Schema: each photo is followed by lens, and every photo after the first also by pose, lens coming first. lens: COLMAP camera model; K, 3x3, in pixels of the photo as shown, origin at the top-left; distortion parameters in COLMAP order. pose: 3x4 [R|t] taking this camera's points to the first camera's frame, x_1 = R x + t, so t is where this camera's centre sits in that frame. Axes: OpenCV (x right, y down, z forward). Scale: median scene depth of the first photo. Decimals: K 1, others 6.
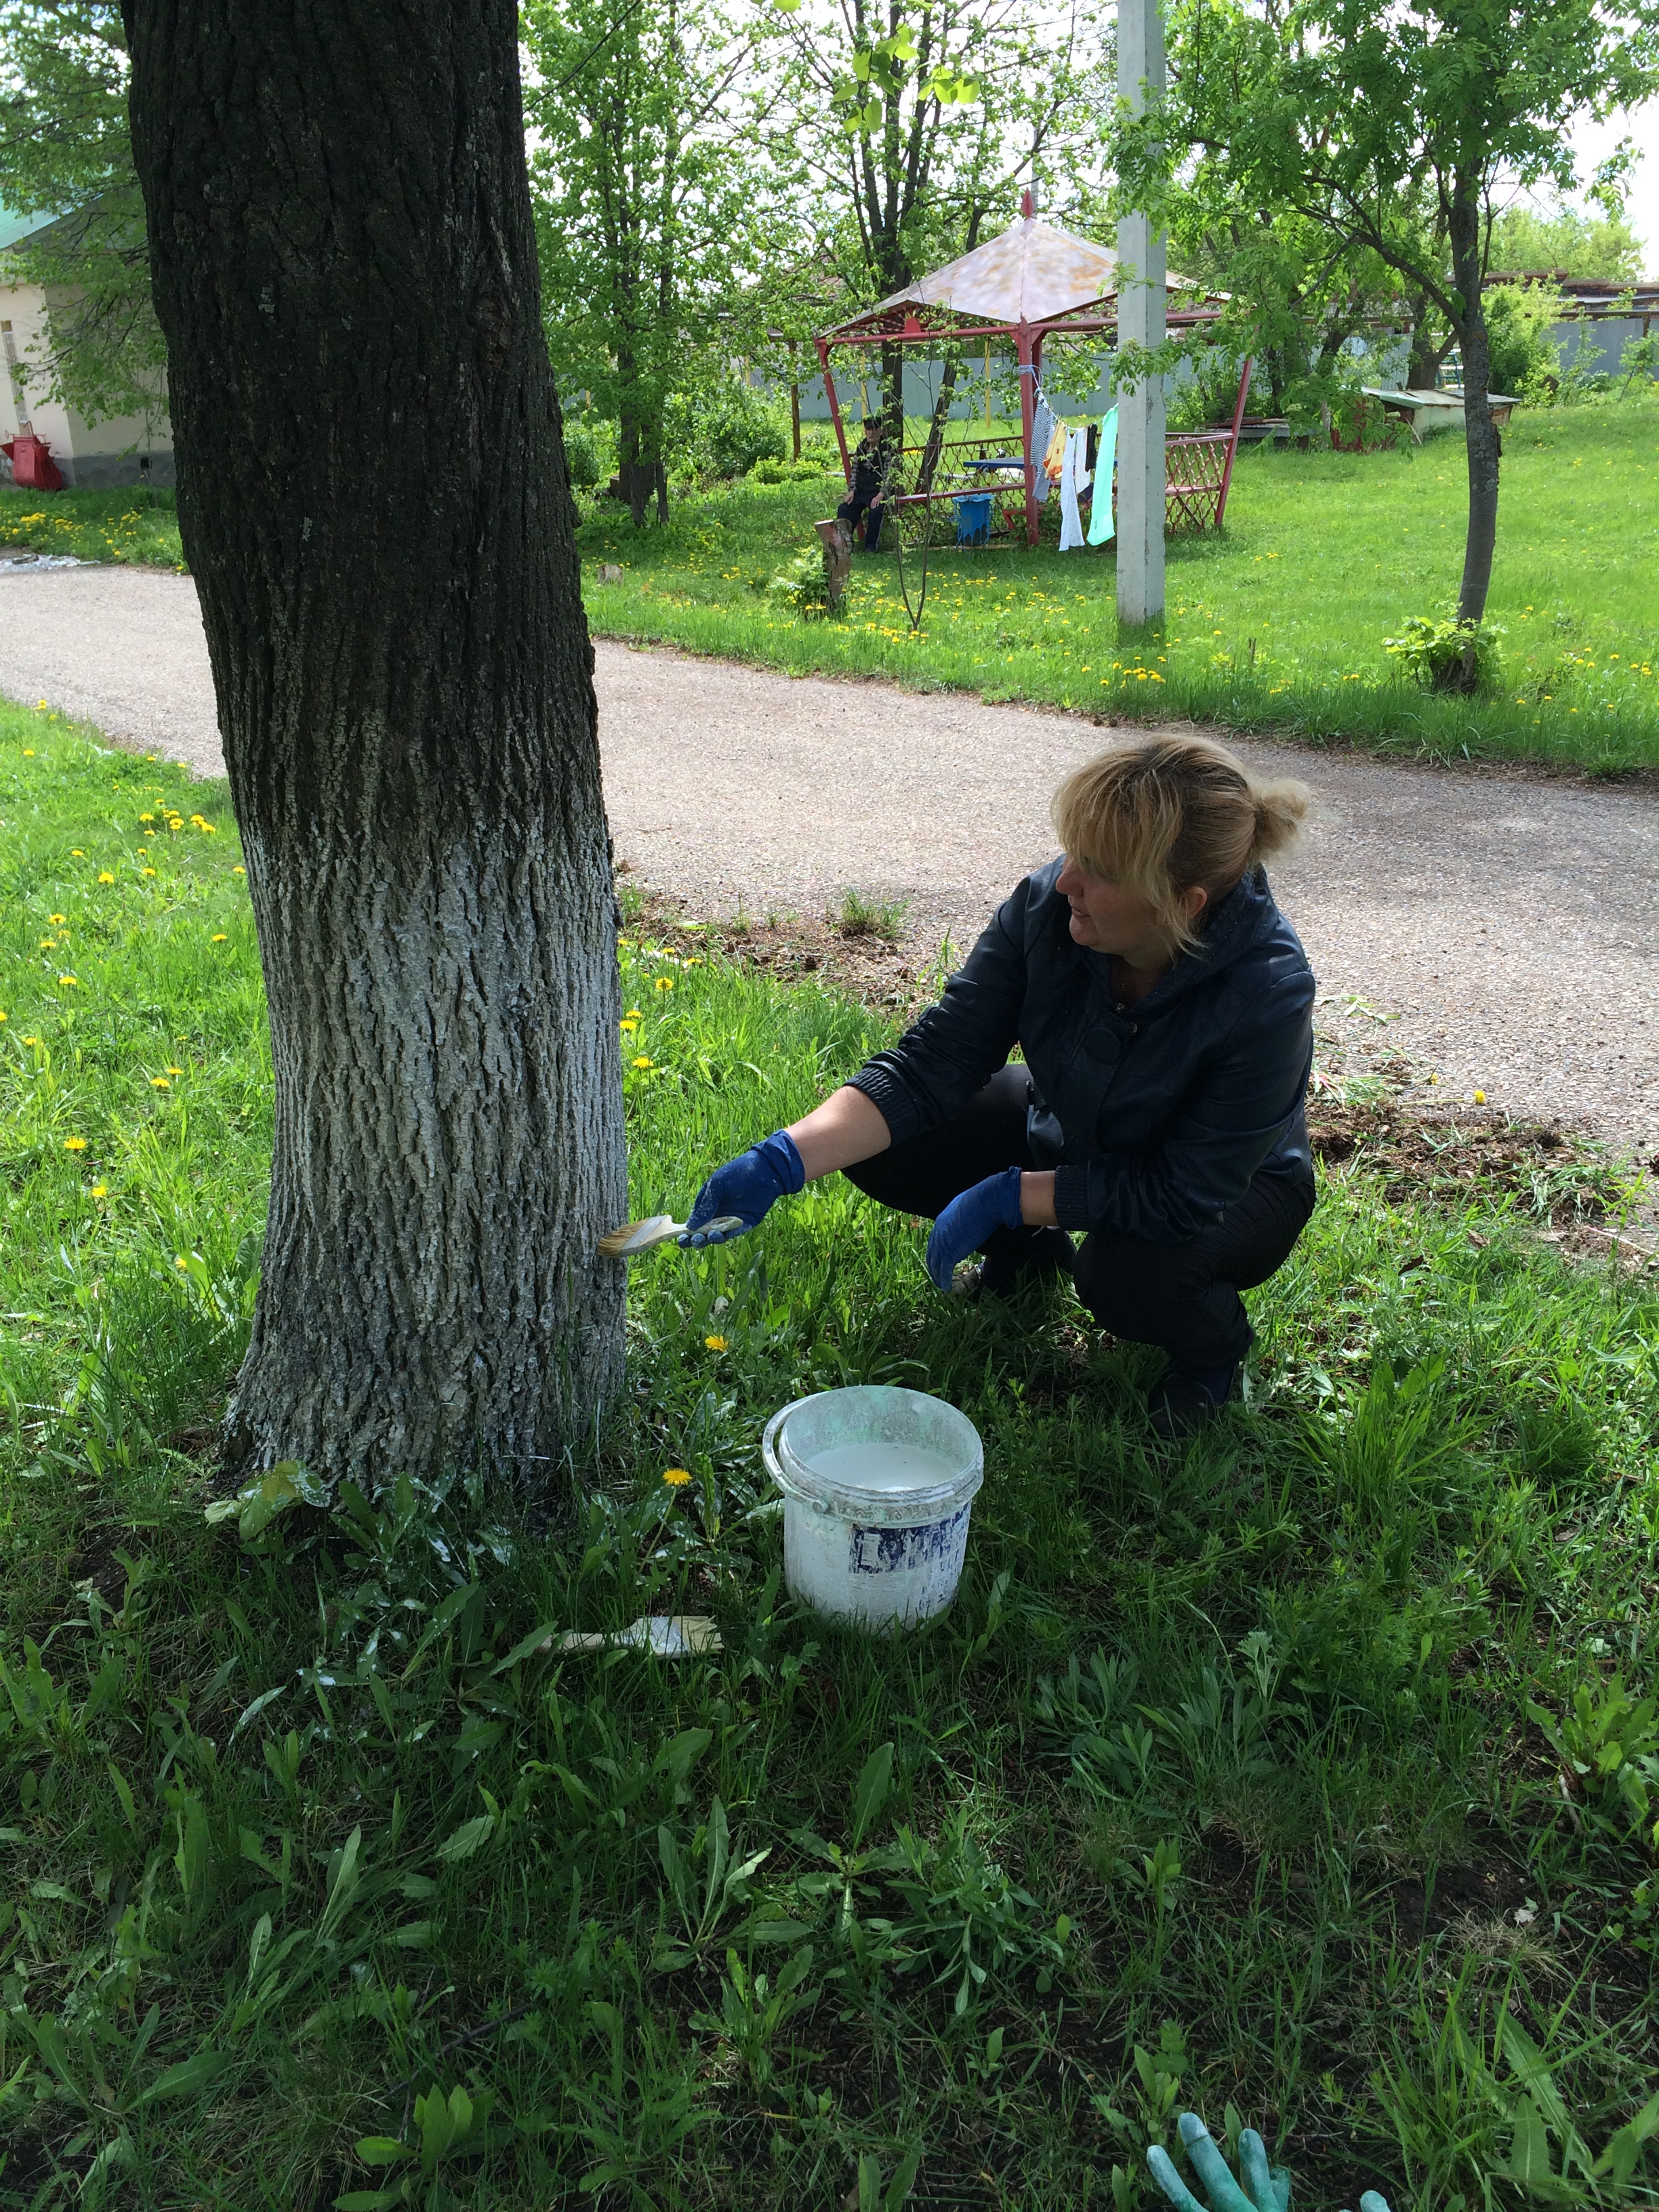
lens RADIAL K [[1932.5, 0, 829.5], [0, 1932.5, 1106.0], [0, 0, 1]] dist [0.119566, -0.156278]
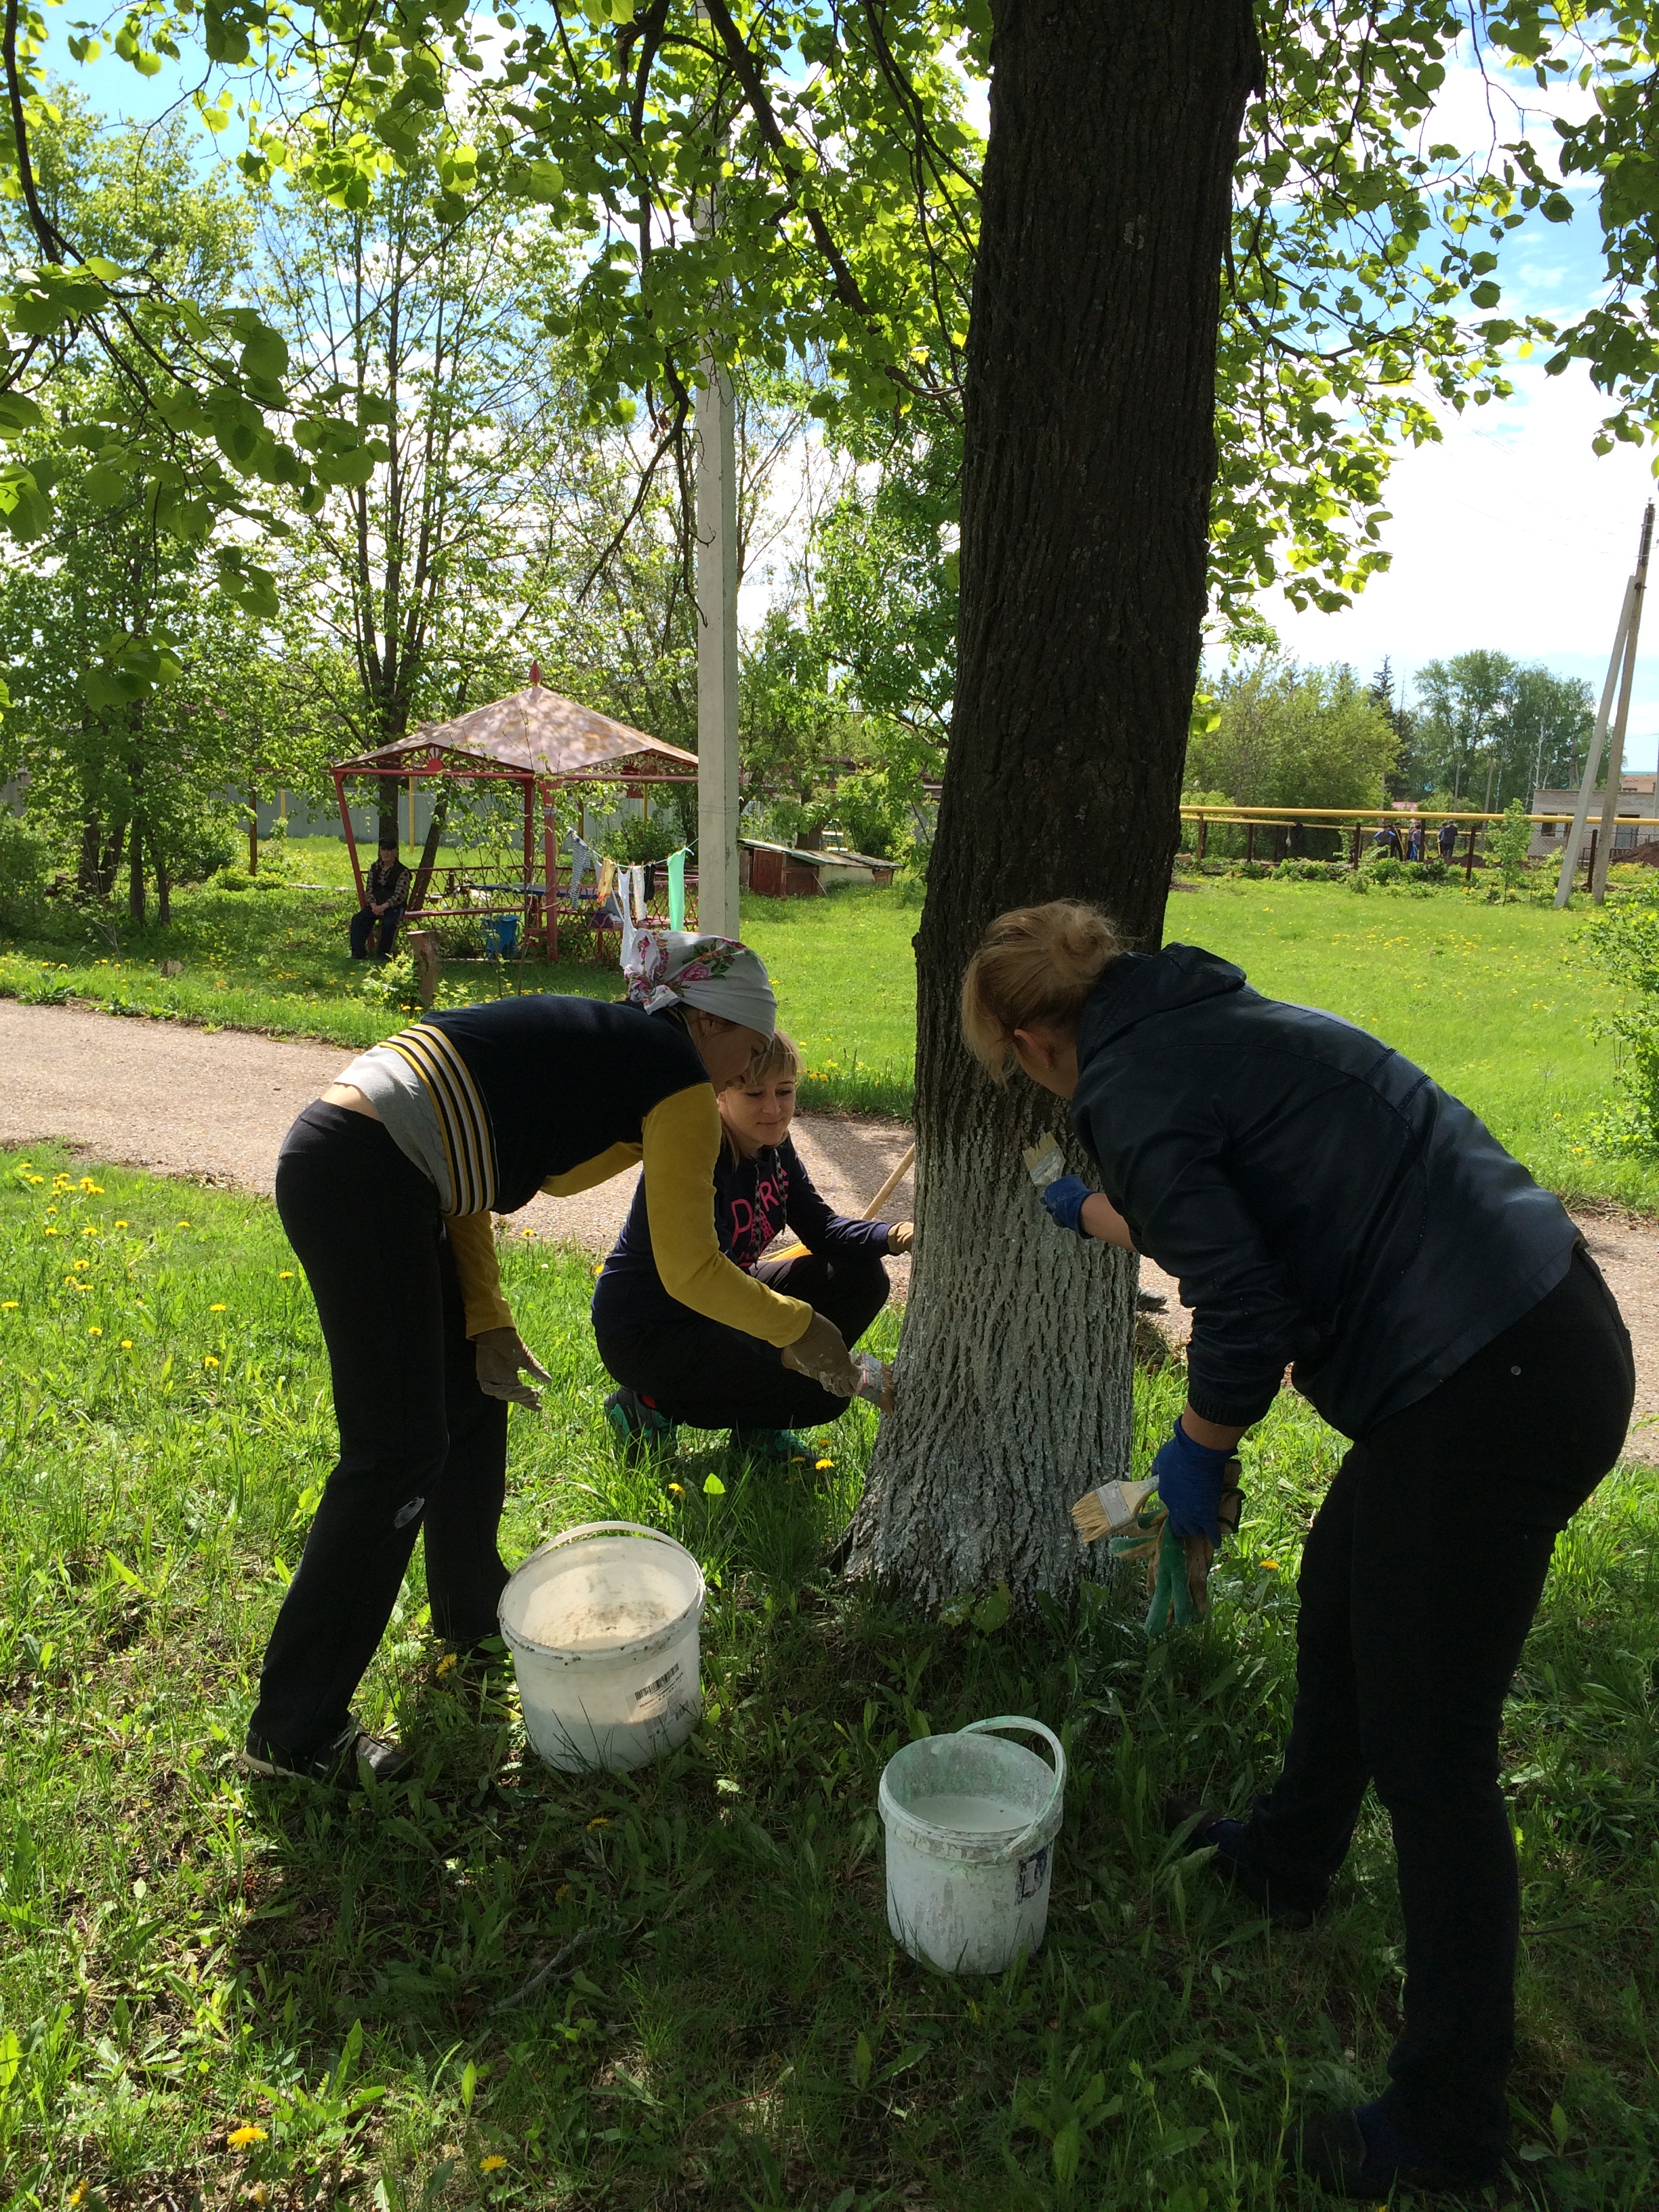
lens RADIAL K [[1932.5, 0, 829.5], [0, 1932.5, 1106.0], [0, 0, 1]] dist [0.119566, -0.156278]
pose [[0.947350, 0.021866, 0.319453, -0.089491], [0.044268, 0.979141, -0.198300, 0.013074], [-0.317126, 0.202001, 0.926621, -0.037241]]
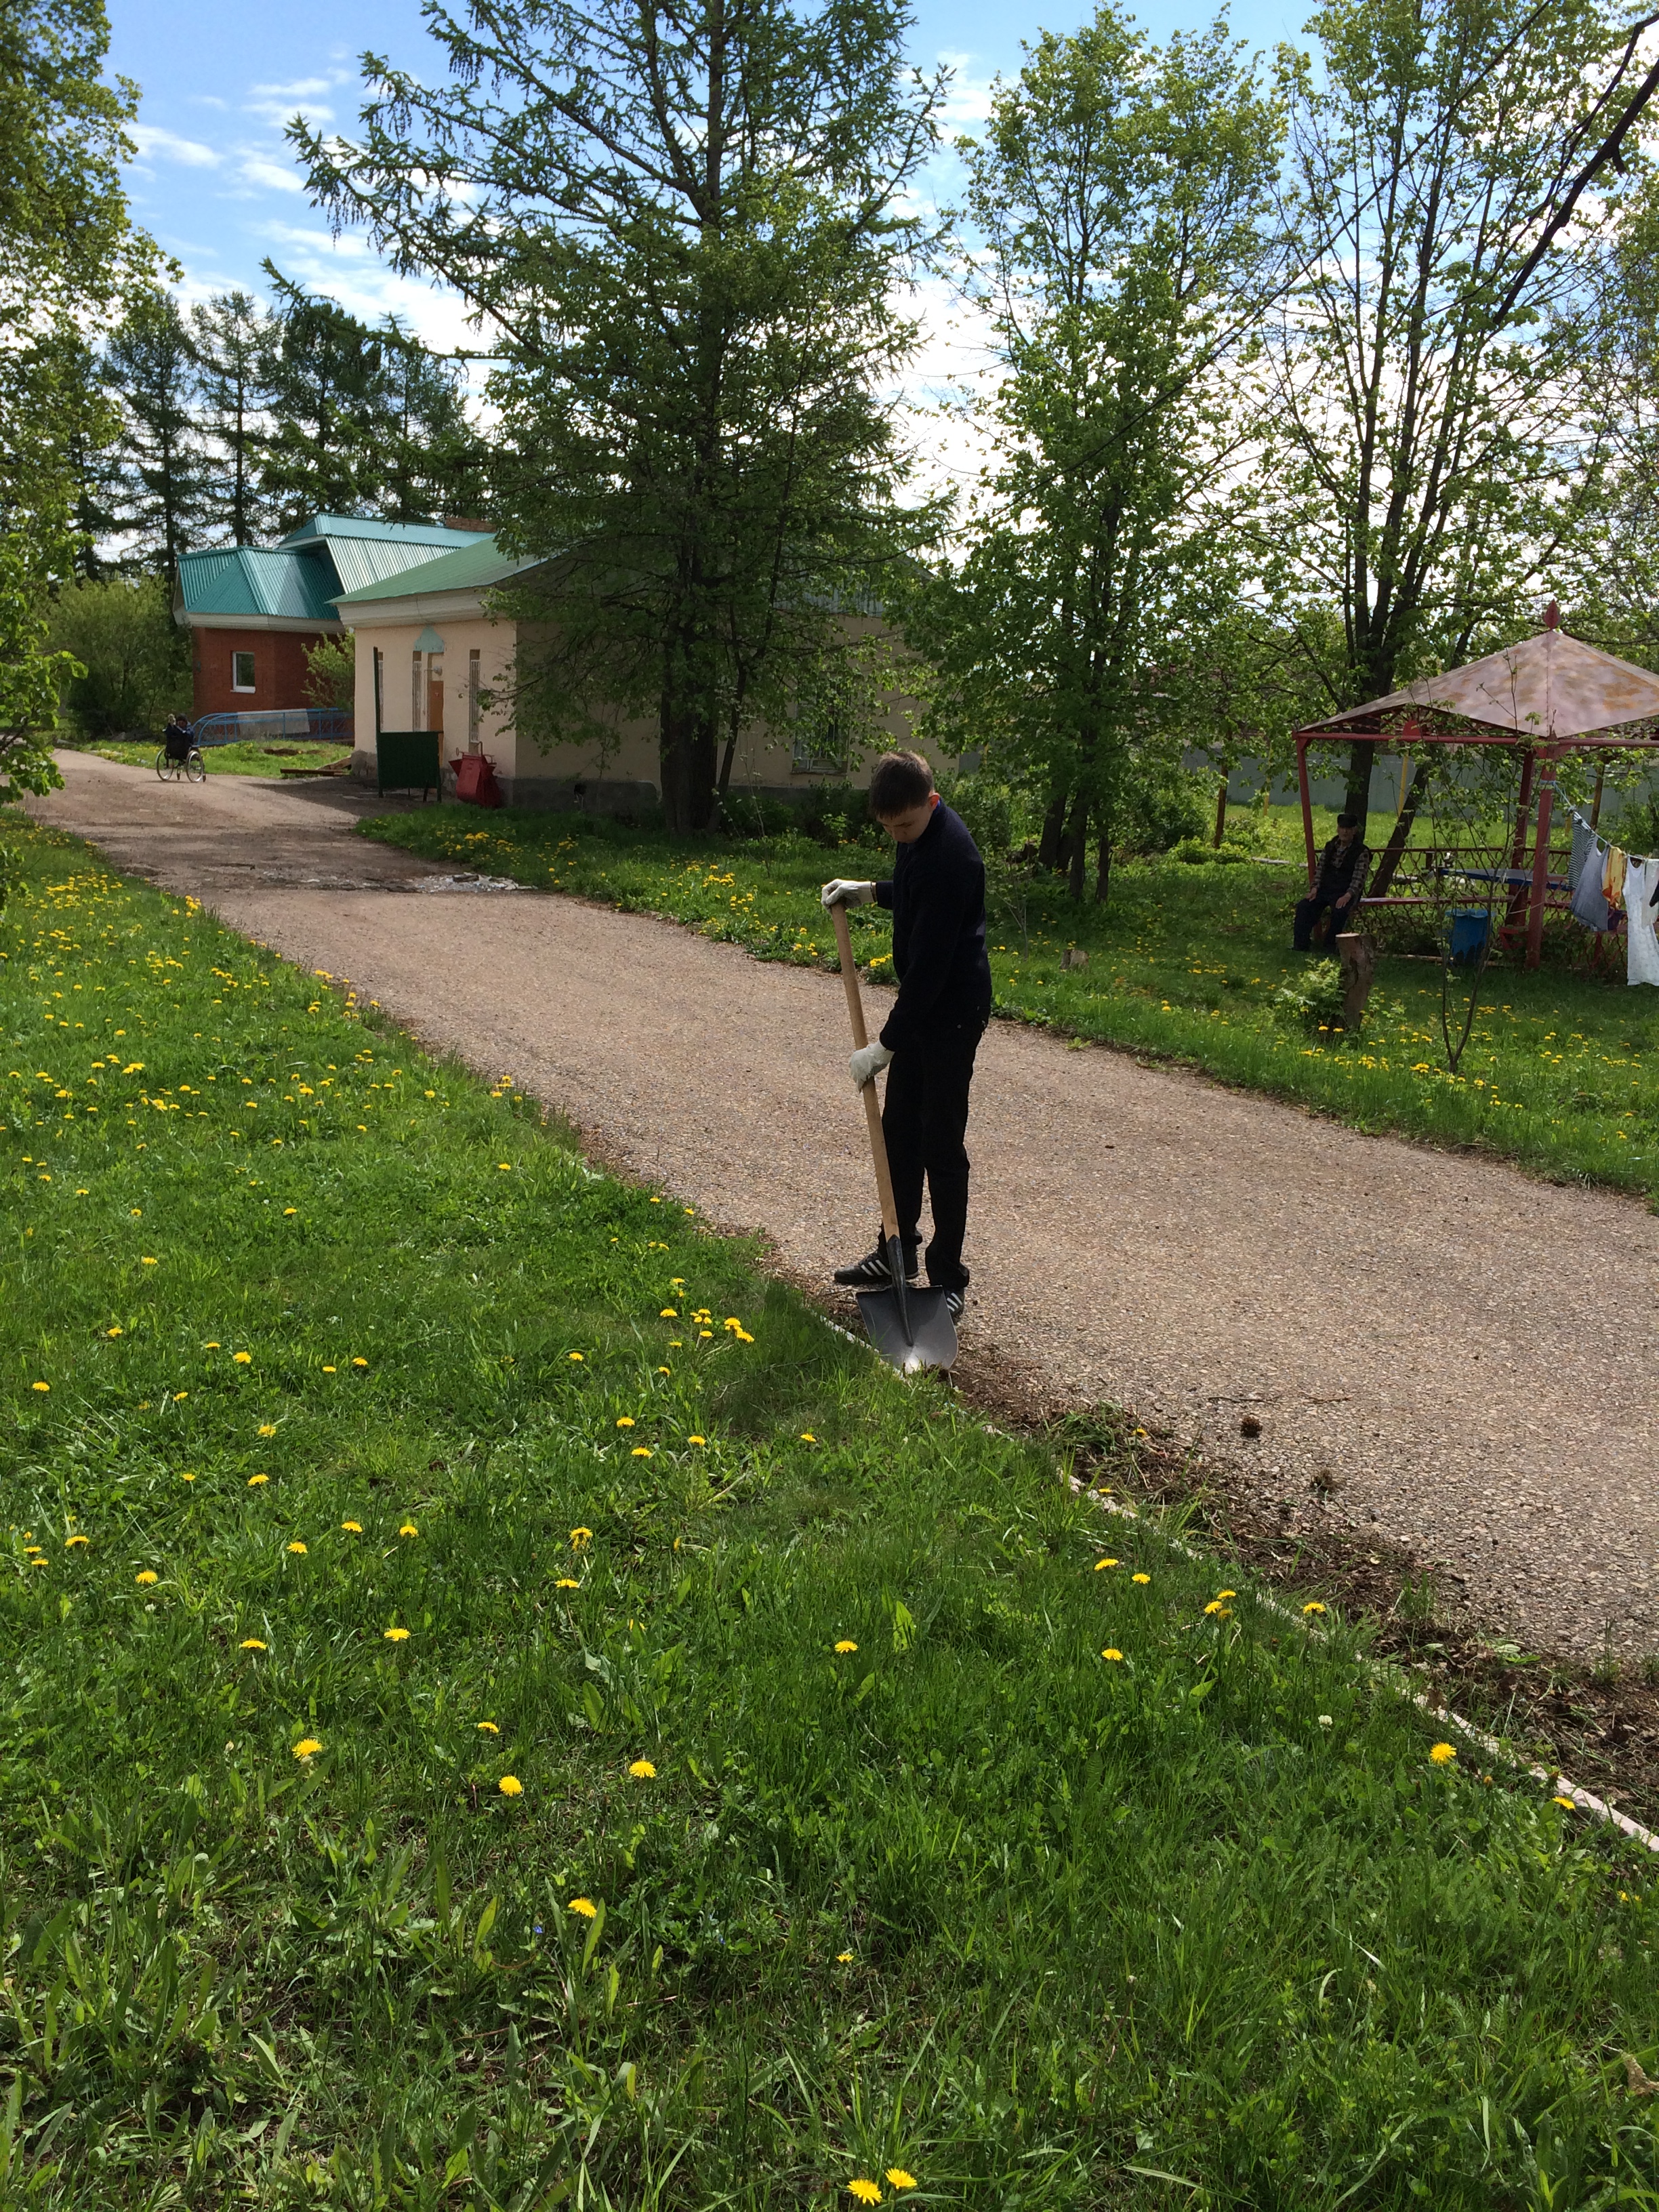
lens RADIAL K [[1932.5, 0, 829.5], [0, 1932.5, 1106.0], [0, 0, 1]] dist [0.119566, -0.156278]
pose [[0.979933, 0.117904, -0.160717, -0.056970], [-0.143275, 0.977200, -0.156694, -0.037327], [0.138578, 0.176576, 0.974483, 0.088153]]
